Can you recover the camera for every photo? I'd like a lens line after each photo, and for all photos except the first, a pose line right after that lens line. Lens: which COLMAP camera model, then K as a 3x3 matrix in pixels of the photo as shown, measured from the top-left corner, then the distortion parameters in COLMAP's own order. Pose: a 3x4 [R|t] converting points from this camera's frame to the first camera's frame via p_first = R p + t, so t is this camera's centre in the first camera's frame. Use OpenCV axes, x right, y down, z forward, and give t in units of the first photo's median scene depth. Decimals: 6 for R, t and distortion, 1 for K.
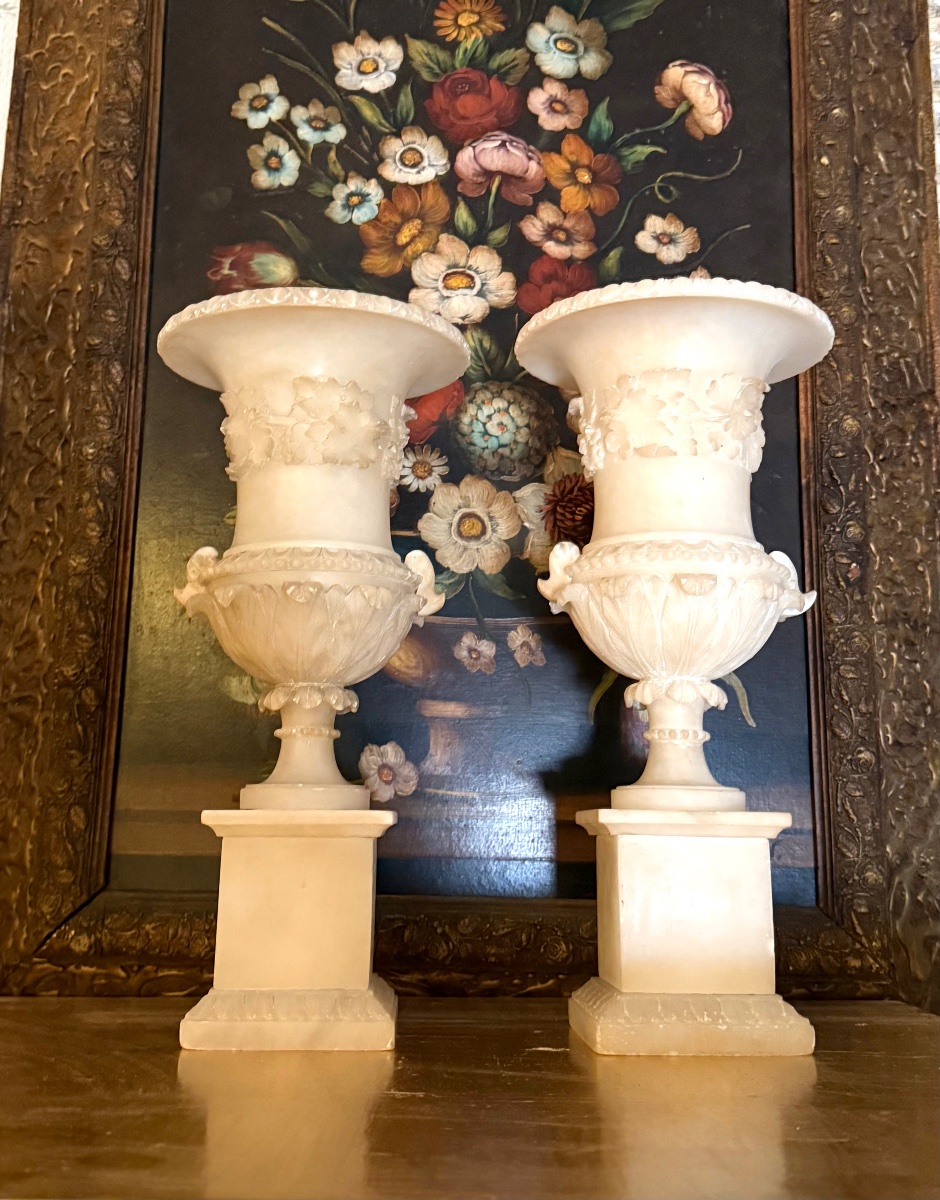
lens RADIAL K [[1319.6, 0, 454.6], [0, 1319.6, 539.3], [0, 0, 1]] dist [0.171180, -0.414984]
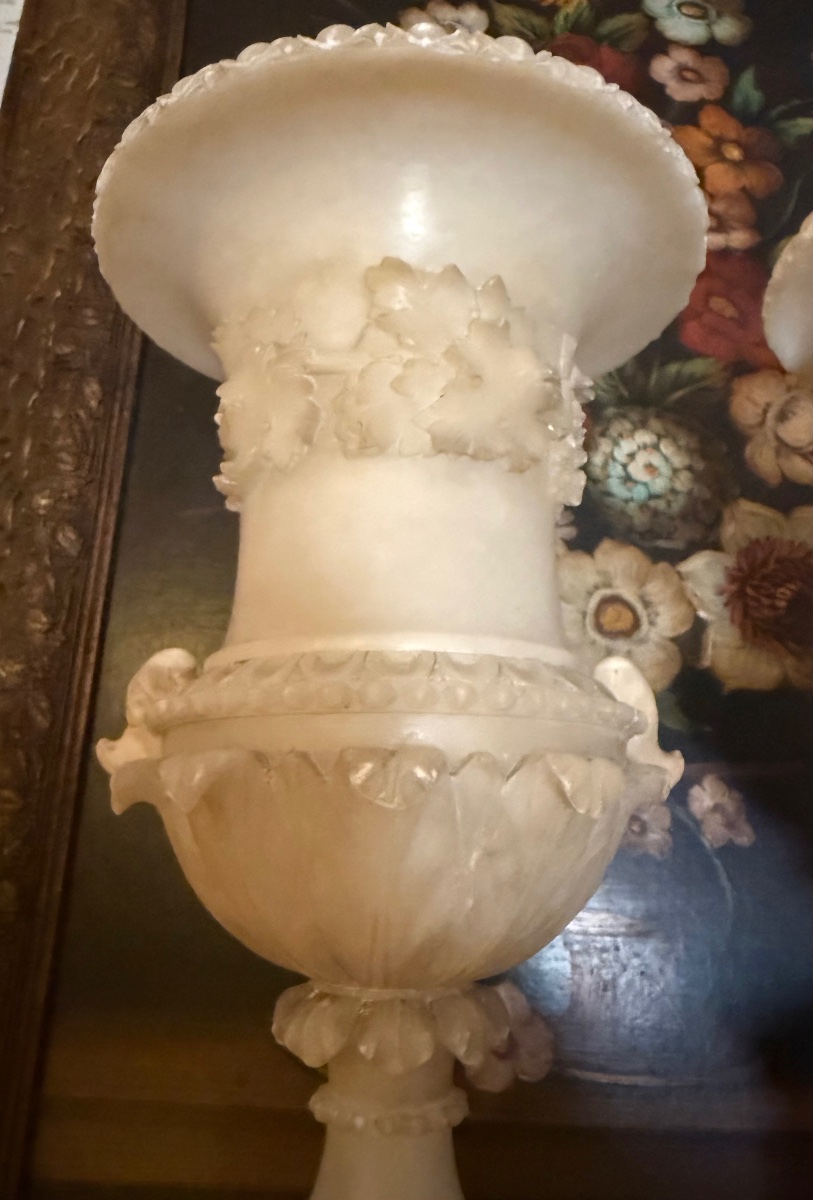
lens RADIAL K [[867.8, 0, 409.1], [0, 867.8, 535.6], [0, 0, 1]] dist [-0.001839, -0.003046]
pose [[0.999749, 0.000111, -0.022411, -0.078664], [-0.002827, 0.992624, -0.121200, 0.002562], [0.022232, 0.121233, 0.992375, 0.566147]]
